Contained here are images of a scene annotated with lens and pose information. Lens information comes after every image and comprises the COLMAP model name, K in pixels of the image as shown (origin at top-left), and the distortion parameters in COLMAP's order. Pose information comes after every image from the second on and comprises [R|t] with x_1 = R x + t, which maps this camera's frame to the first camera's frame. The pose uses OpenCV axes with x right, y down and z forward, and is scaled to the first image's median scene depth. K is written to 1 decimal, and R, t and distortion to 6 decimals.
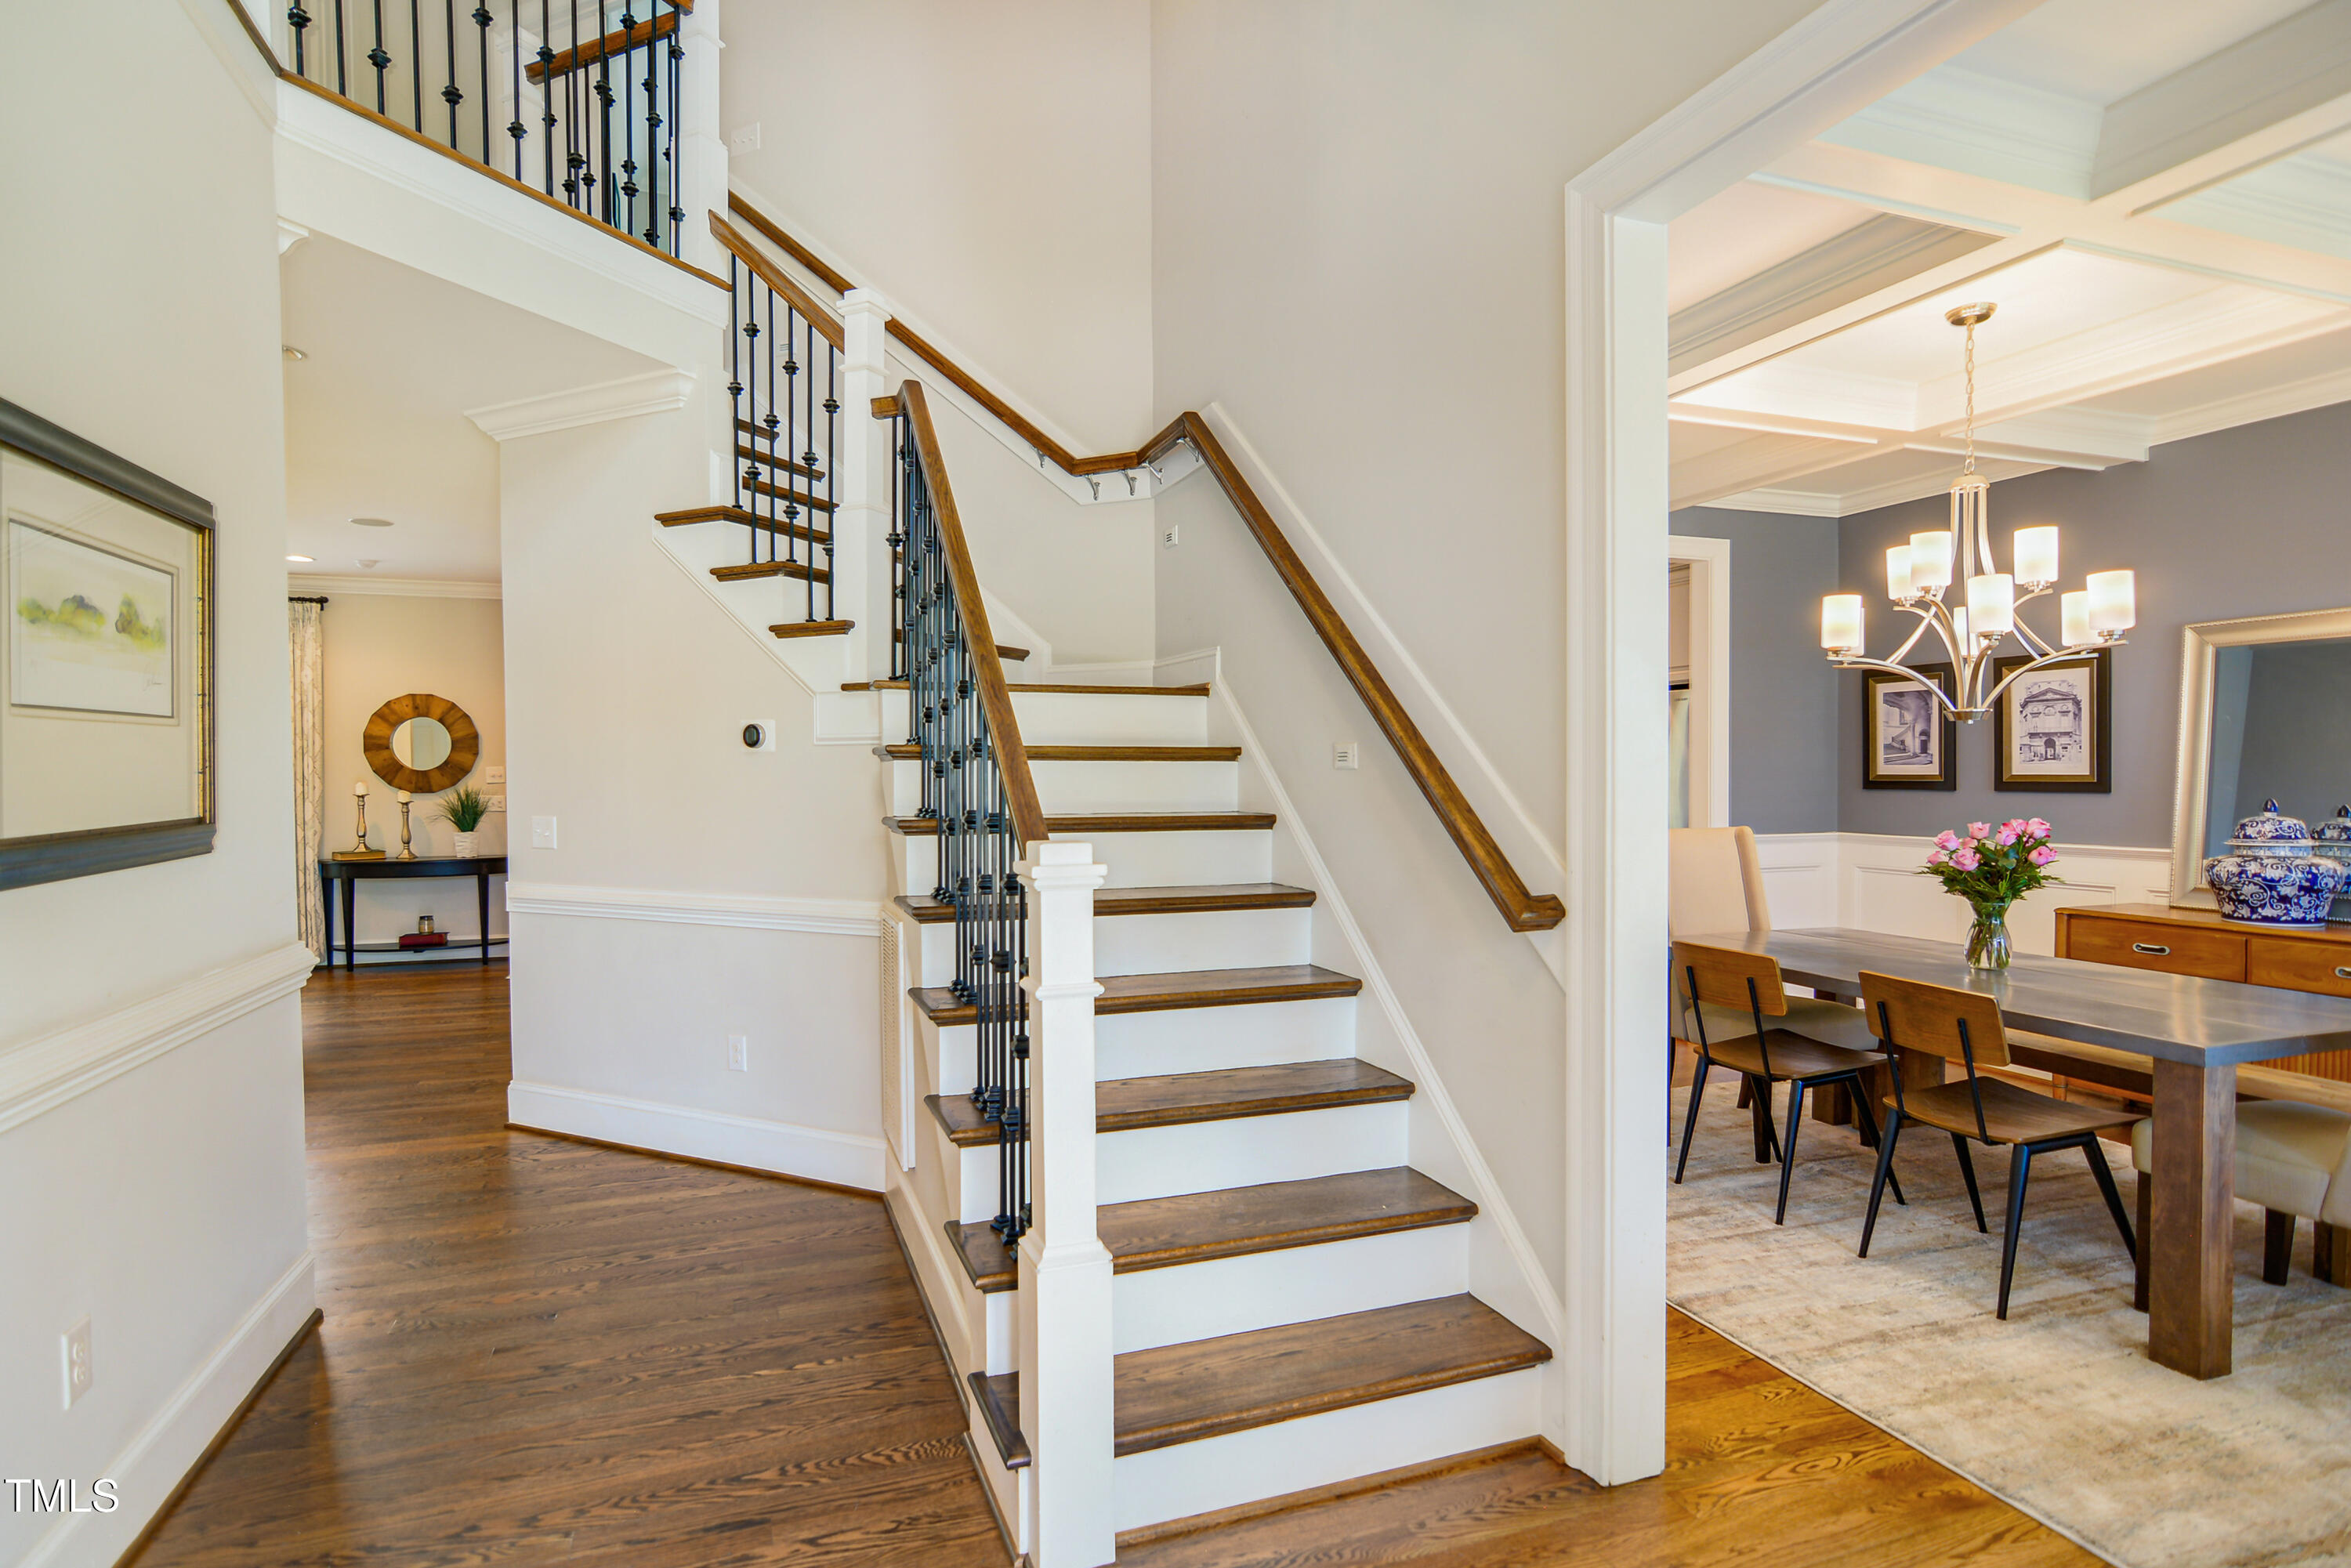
lens RADIAL K [[1183.5, 0, 1155.3], [0, 1183.5, 803.3], [0, 0, 1]] dist [-0.019160, 0.010319]
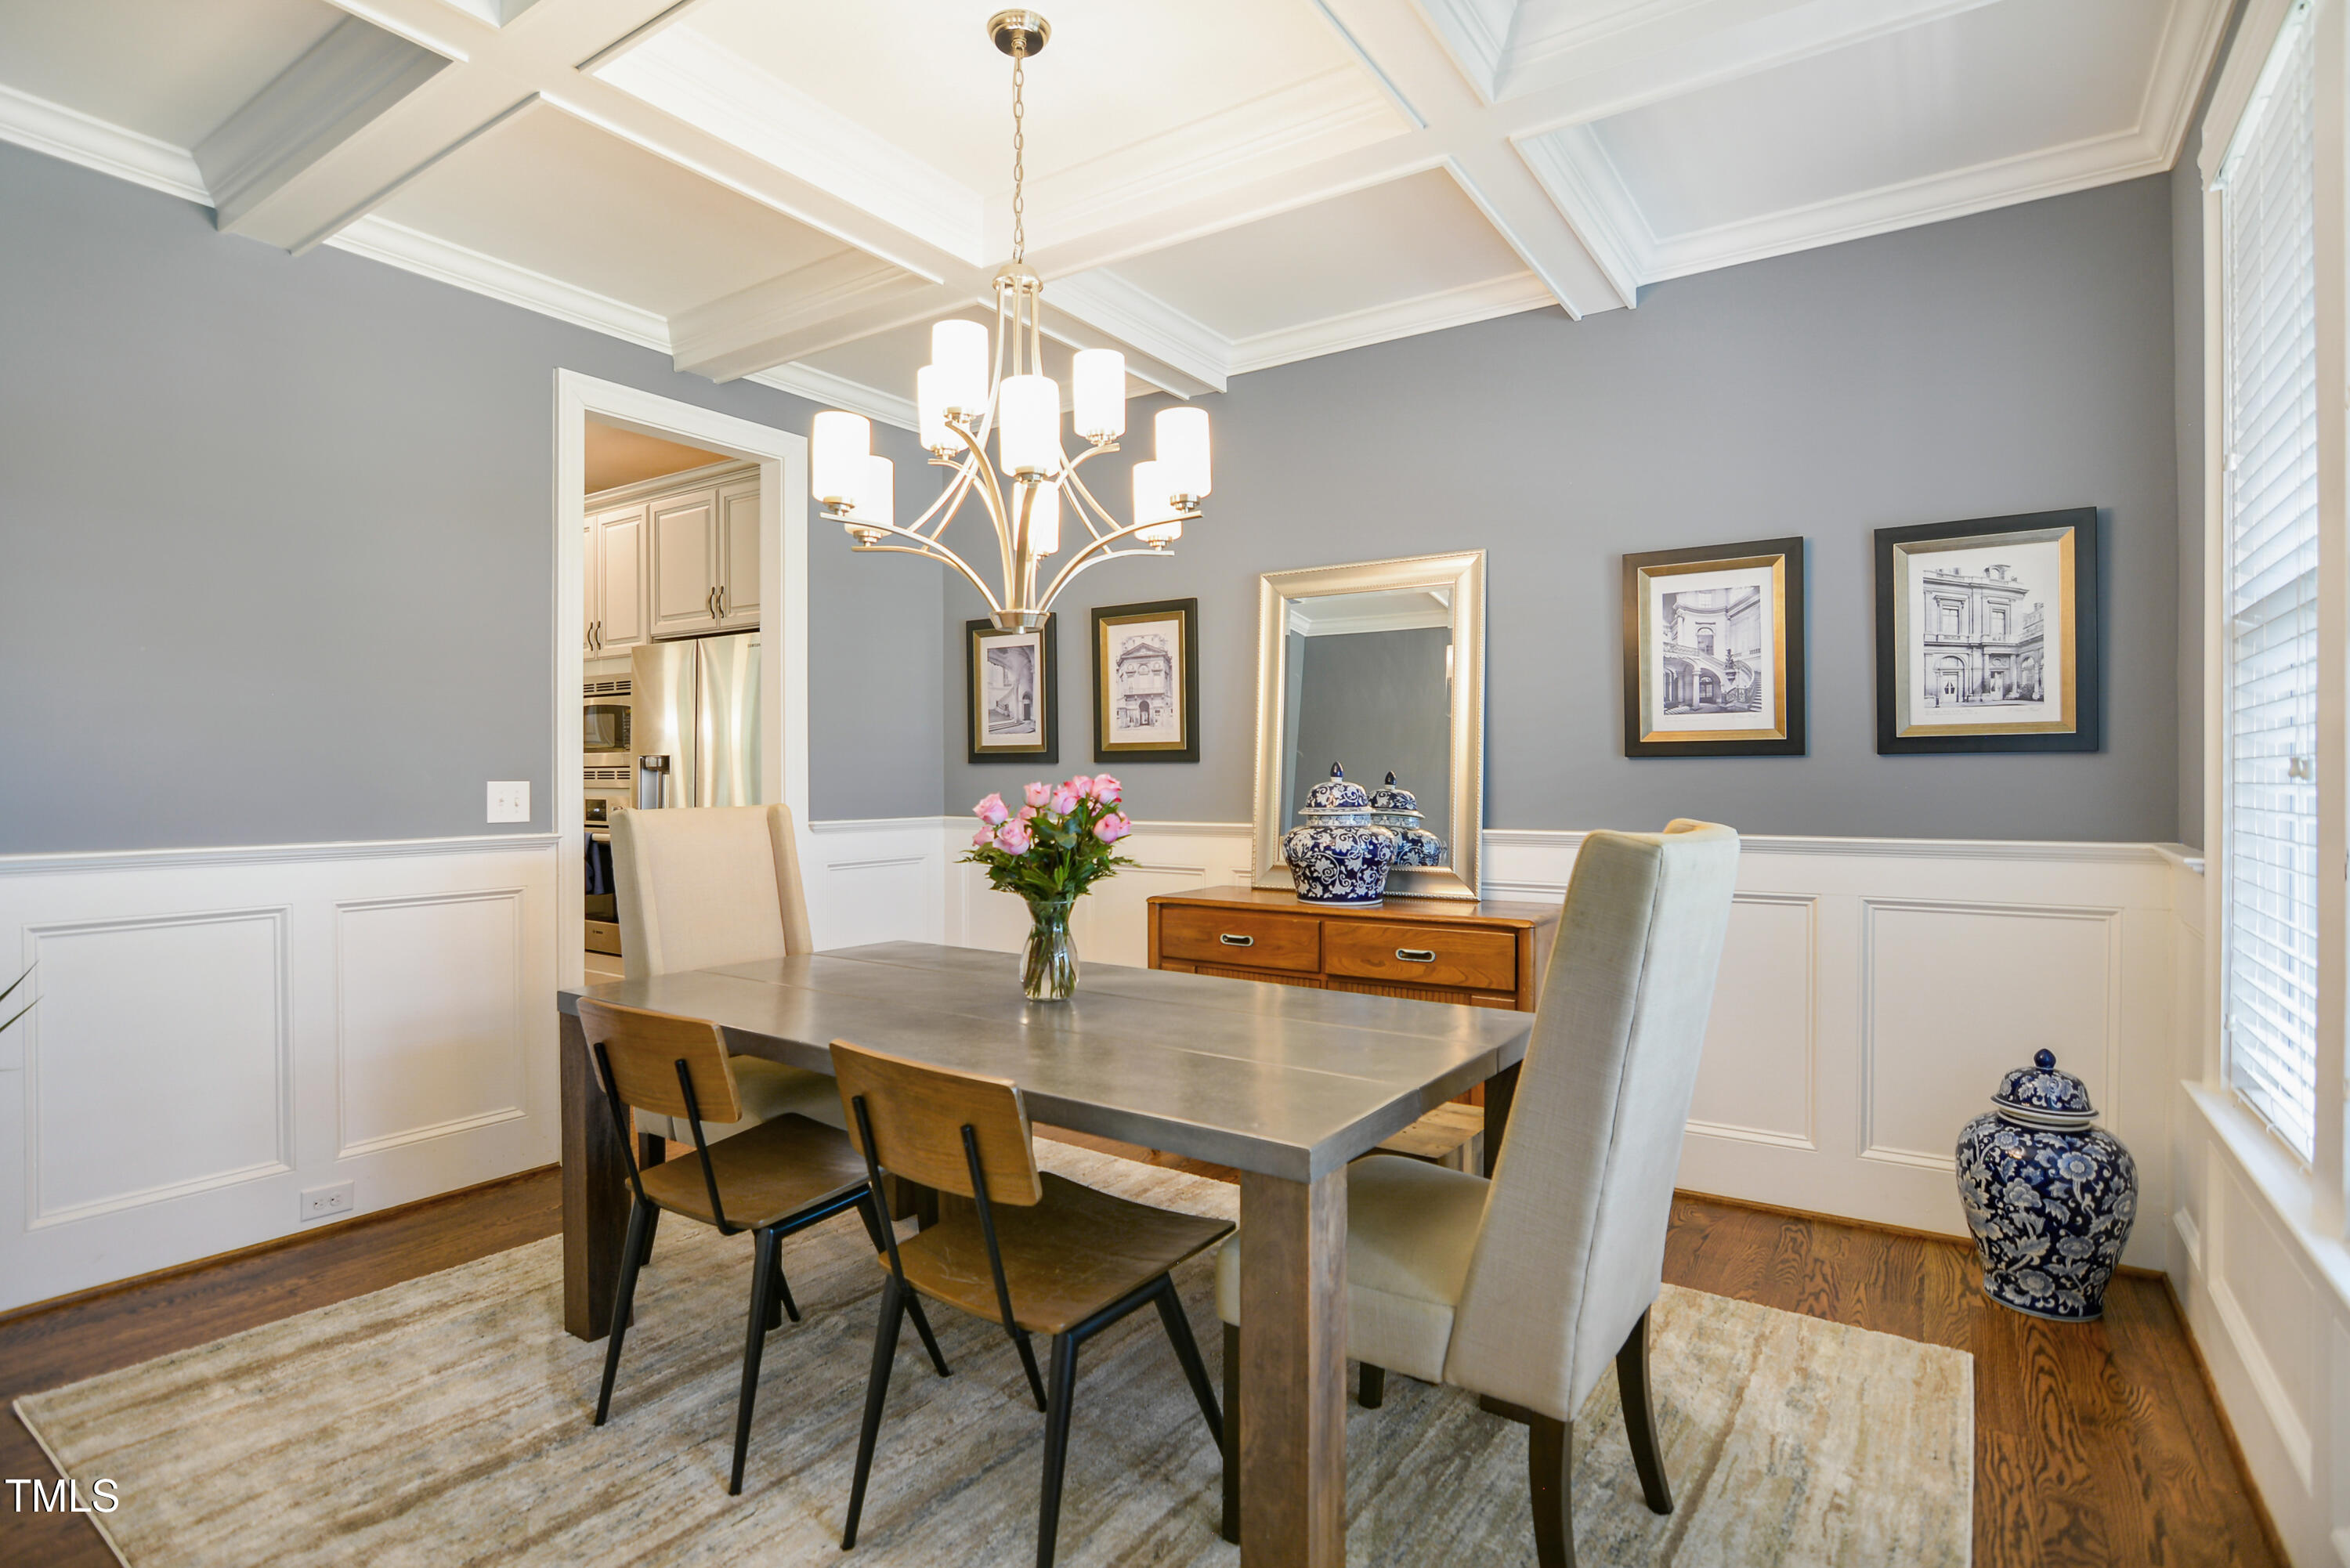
lens RADIAL K [[1182.9, 0, 1154.8], [0, 1182.9, 803.3], [0, 0, 1]] dist [-0.019160, 0.010319]
pose [[0.805193, -0.011348, 0.592905, 0.316874], [0.013250, 0.999912, 0.001144, 0.025380], [-0.592865, 0.006935, 0.805272, 0.371093]]
